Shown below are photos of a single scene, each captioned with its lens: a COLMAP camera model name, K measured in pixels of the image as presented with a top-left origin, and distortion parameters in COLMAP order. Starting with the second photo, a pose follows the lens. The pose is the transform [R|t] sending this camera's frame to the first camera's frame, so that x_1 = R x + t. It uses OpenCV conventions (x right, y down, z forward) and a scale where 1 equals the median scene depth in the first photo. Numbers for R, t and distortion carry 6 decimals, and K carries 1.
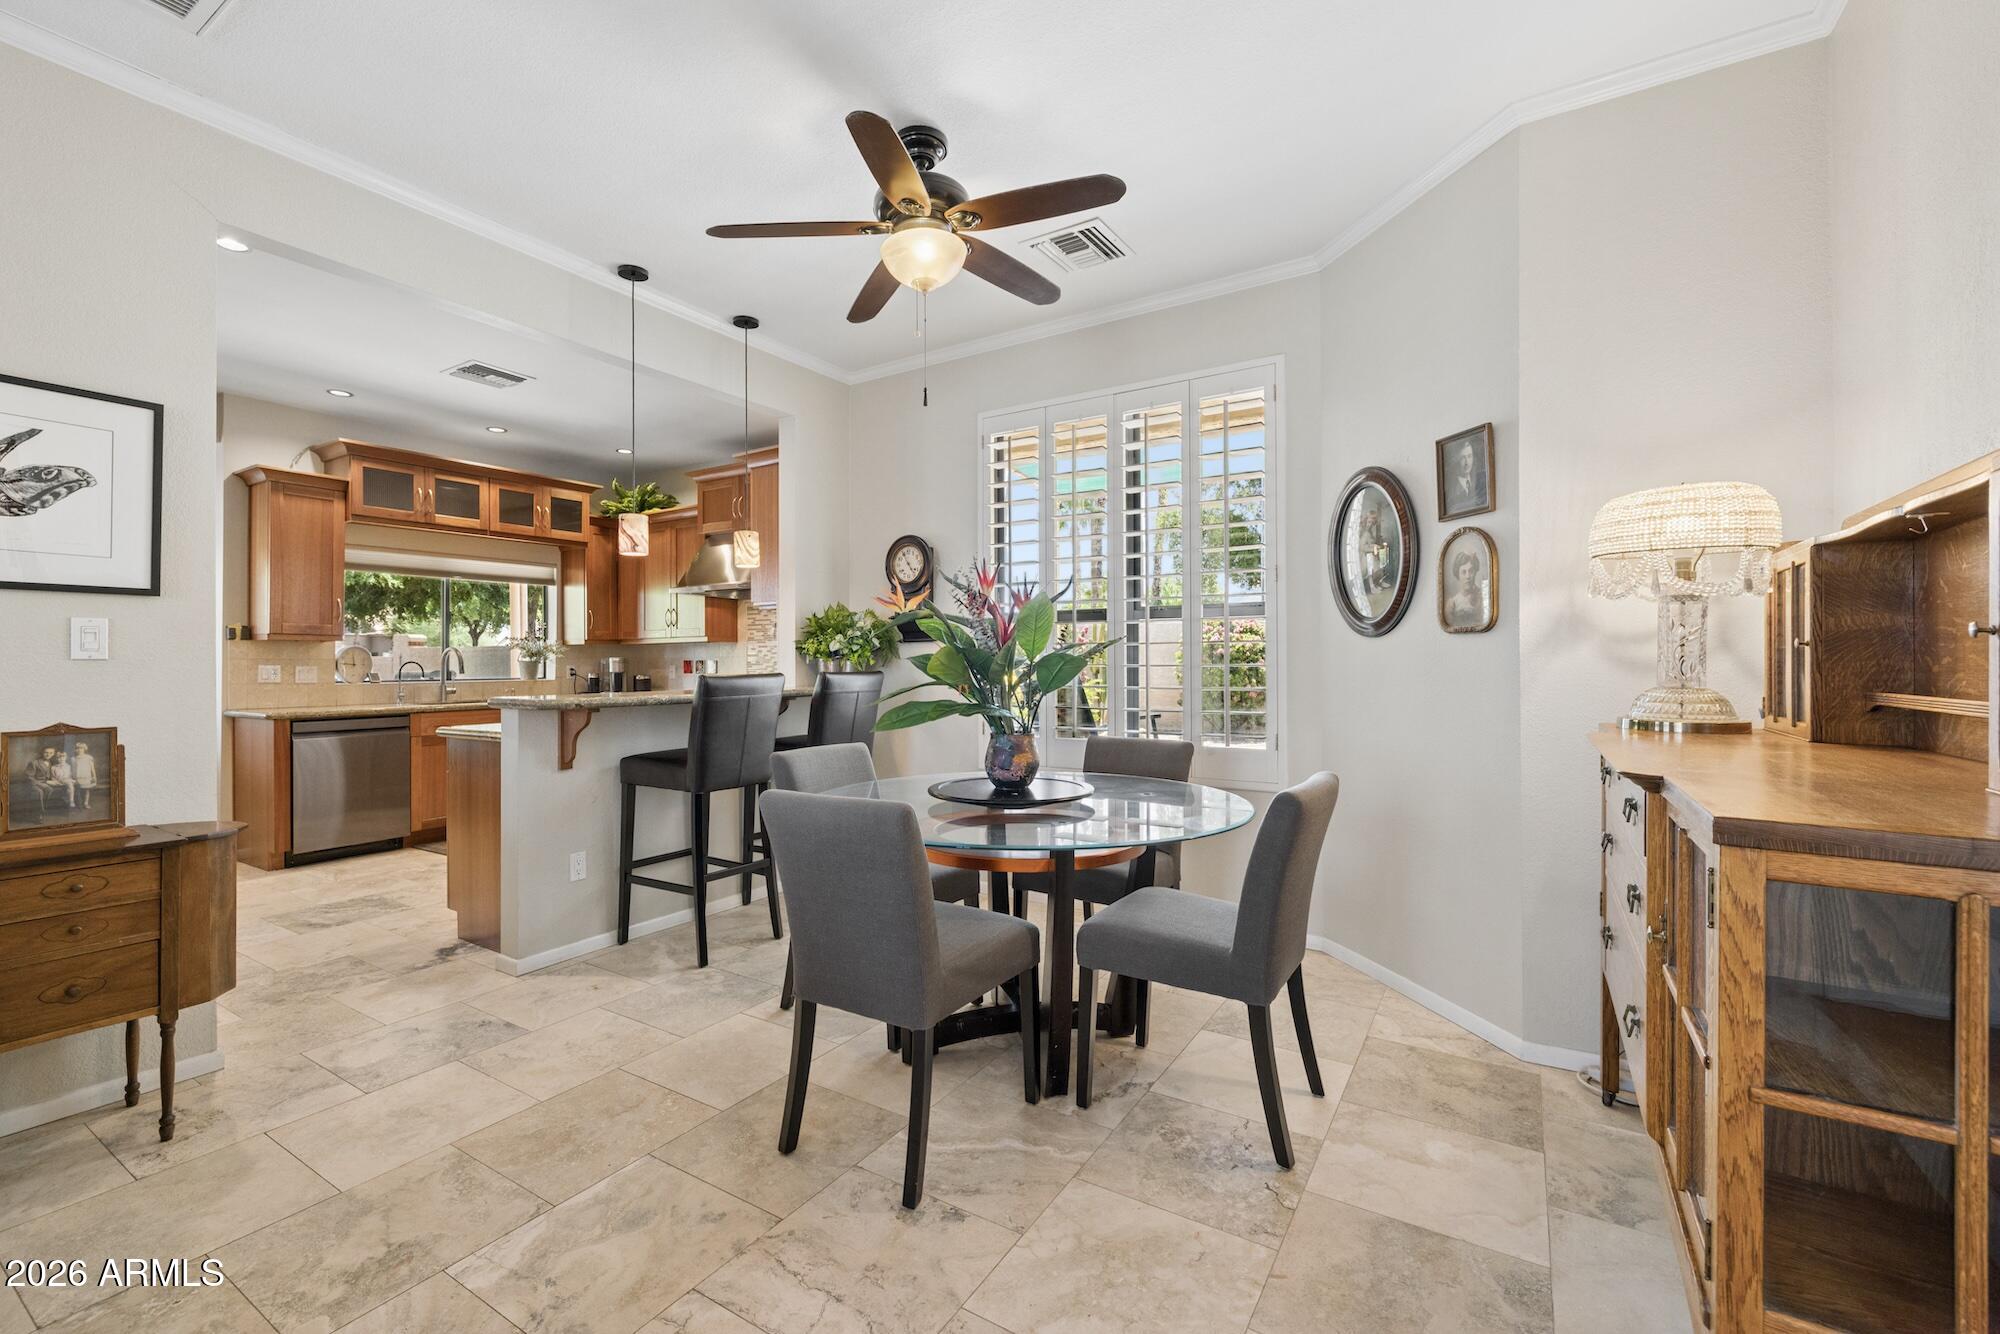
lens RADIAL K [[840.7, 0, 987.4], [0, 840.7, 656.3], [0, 0, 1]] dist [0.000493, -0.000287]
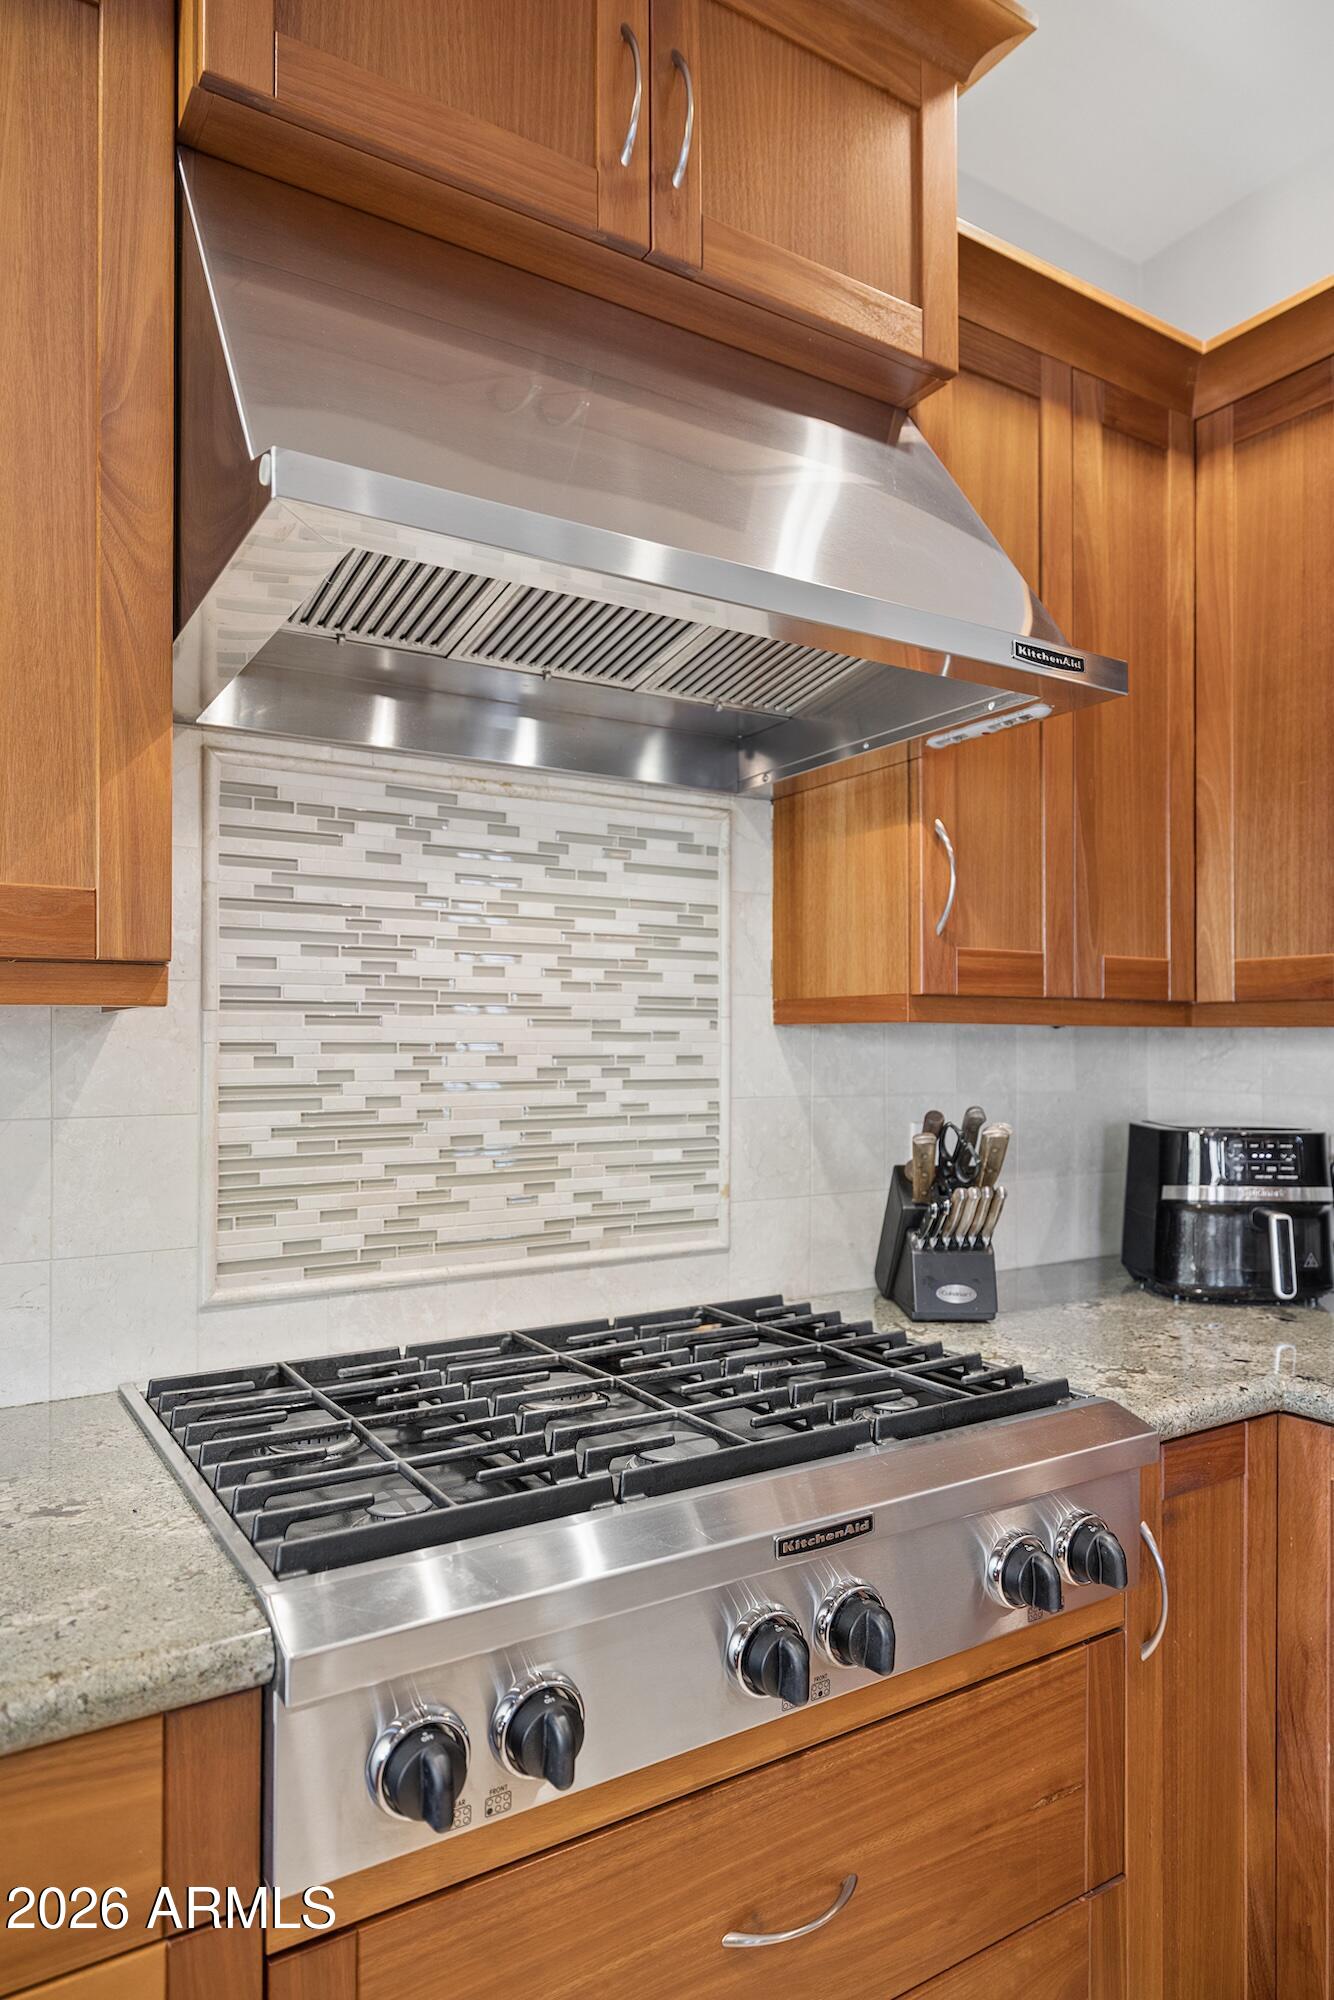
lens RADIAL K [[1231.3, 0, 653.5], [0, 1231.3, 1024.0], [0, 0, 1]] dist [-0.002942, 0.000785]
pose [[0.426032, 0.016418, 0.904559, -0.927520], [-0.008929, 0.999863, -0.013942, -0.026522], [-0.904664, -0.002138, 0.426121, 1.723027]]
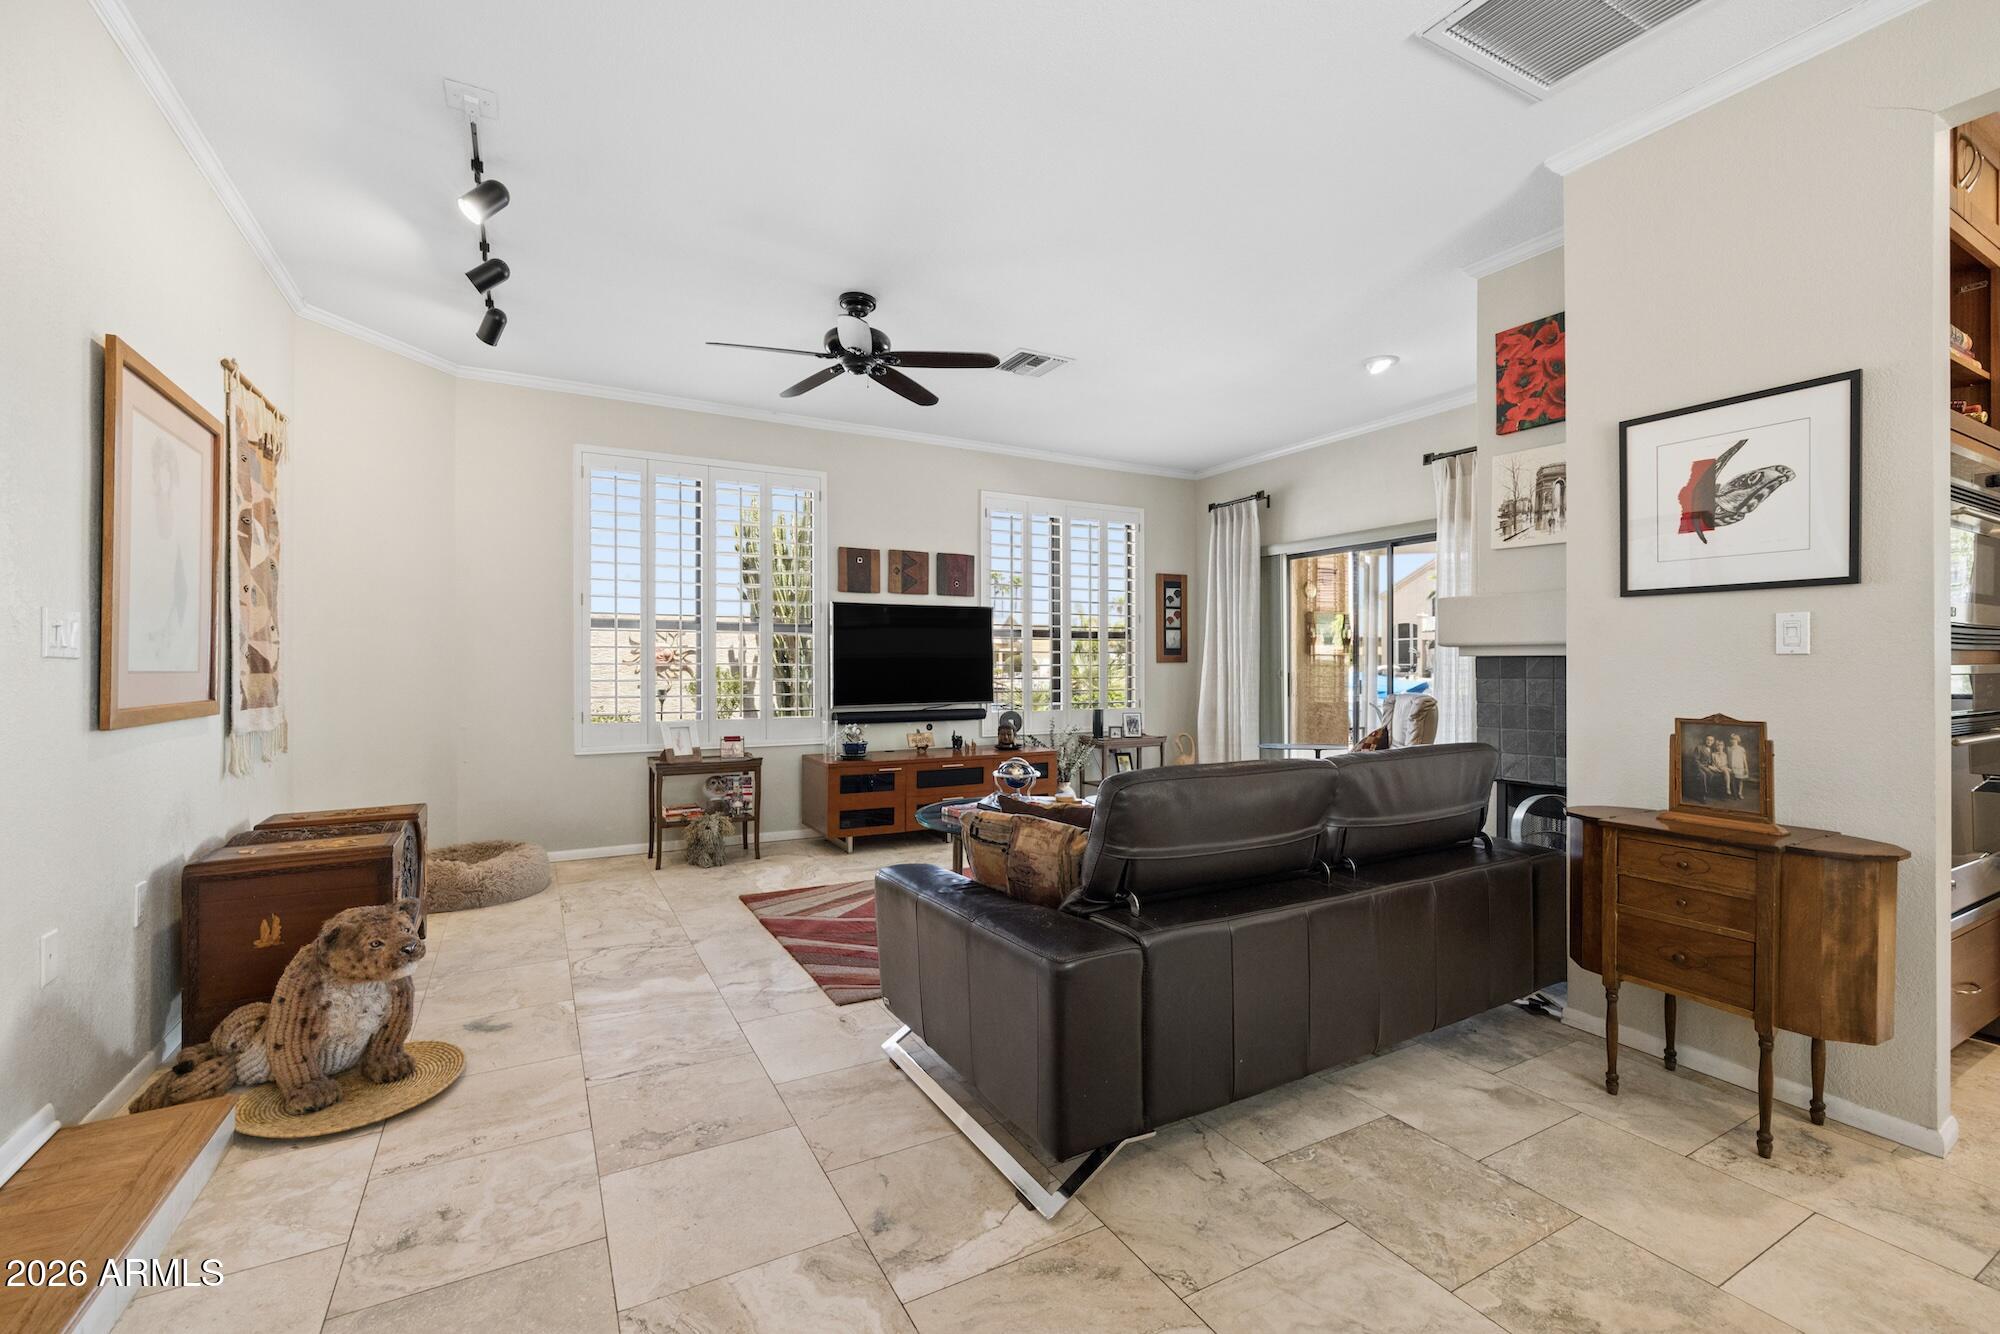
lens RADIAL K [[840.7, 0, 988.2], [0, 840.7, 666.0], [0, 0, 1]] dist [0.000493, -0.000287]
pose [[-0.481934, 0.006909, -0.876180, 0.188636], [0.009253, 0.999953, 0.002795, 0.004318], [0.876159, -0.006760, -0.481975, 0.459541]]
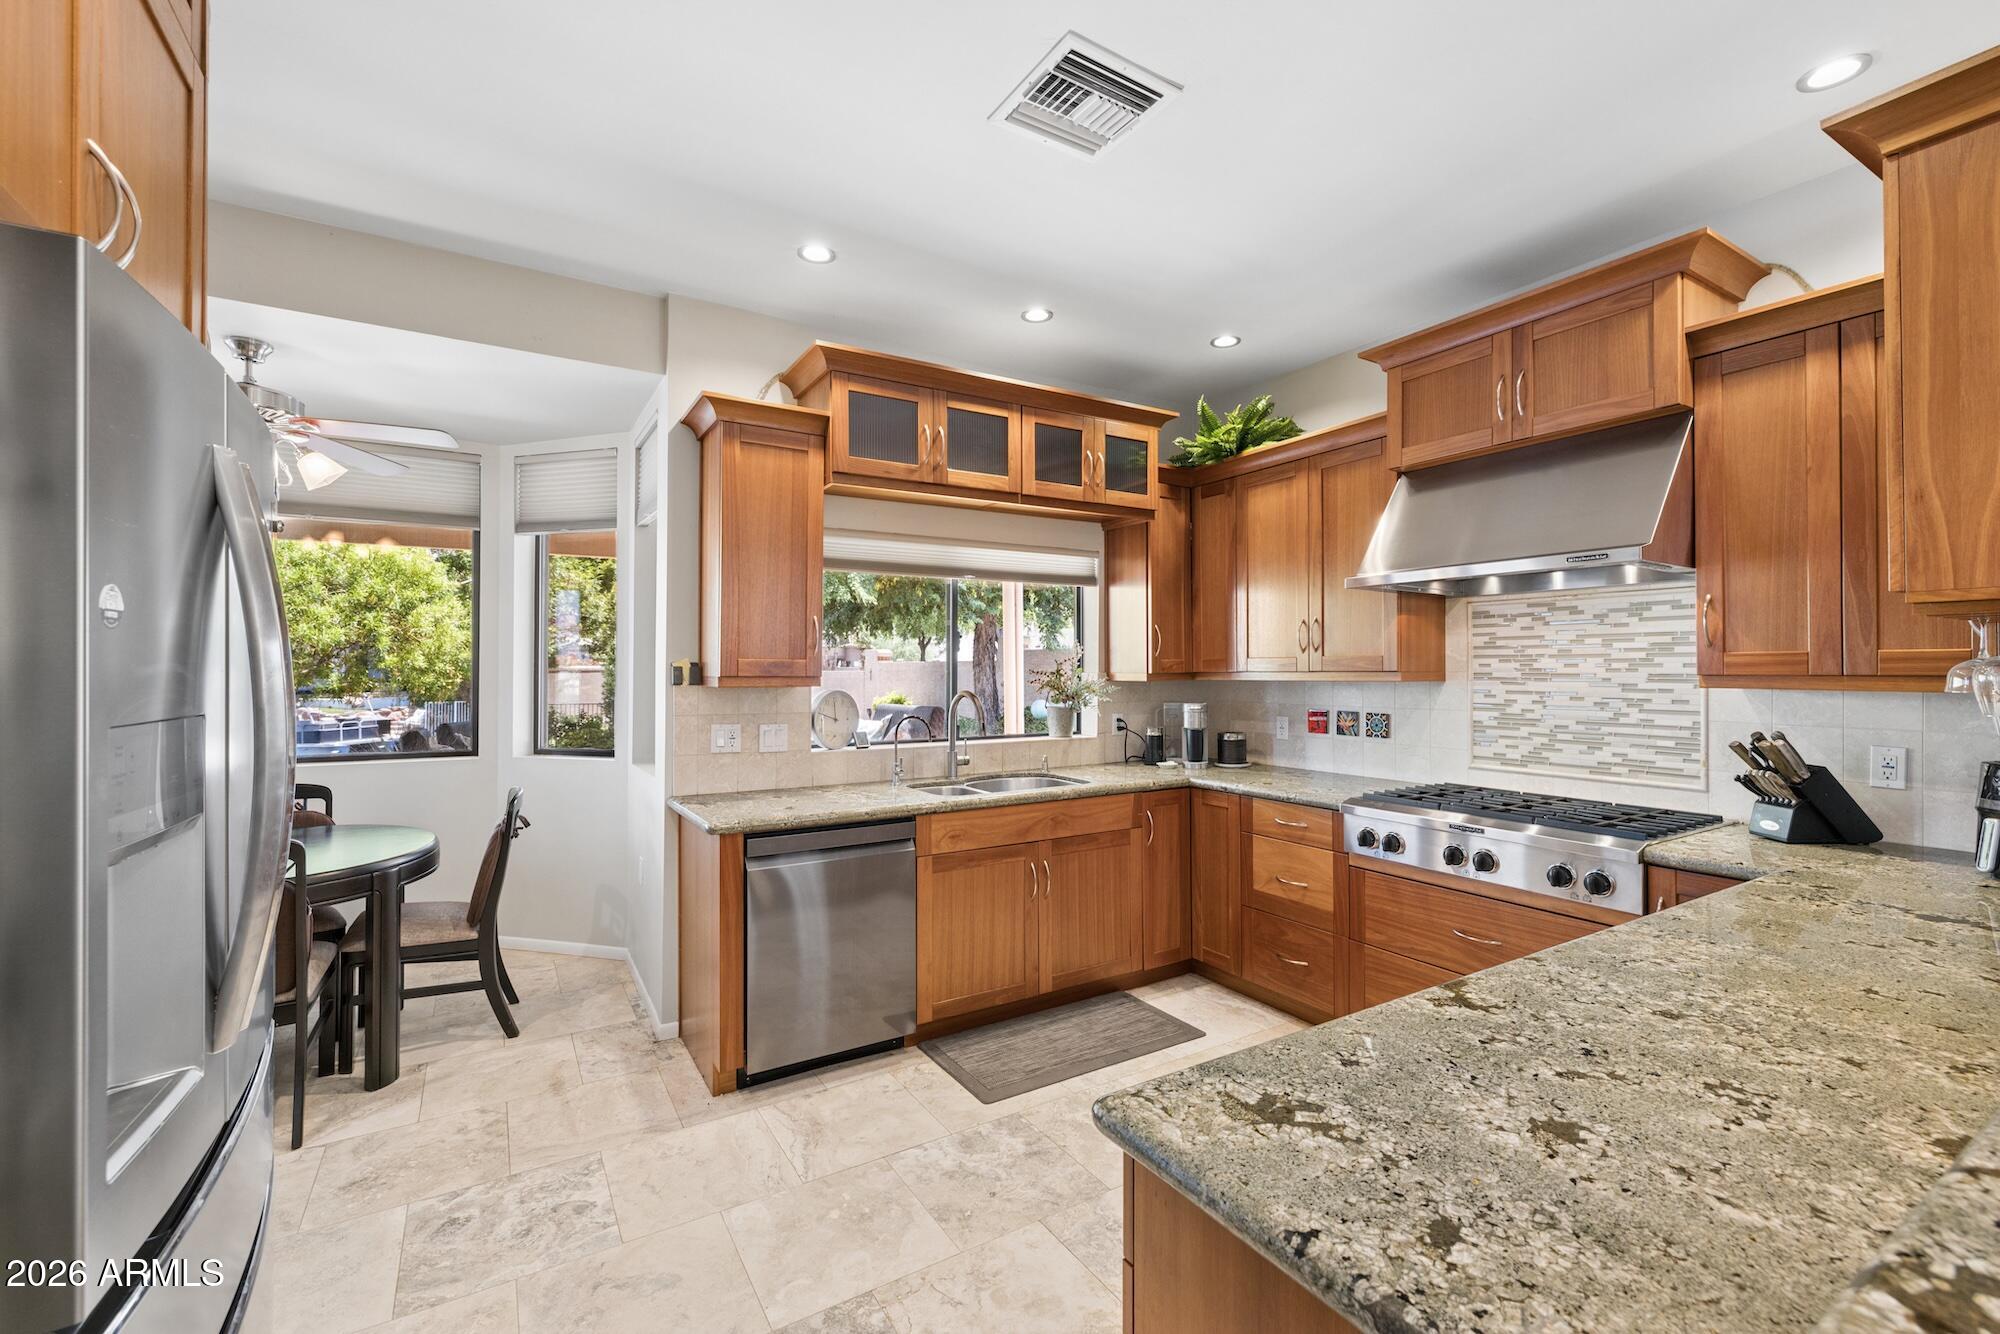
lens RADIAL K [[840.7, 0, 989.6], [0, 840.7, 663.9], [0, 0, 1]] dist [0.000493, -0.000287]
pose [[0.895023, 0.000630, -0.446020, -0.658805], [-0.000155, 0.999999, 0.001102, -0.057828], [0.446021, -0.000917, 0.895022, 0.870290]]
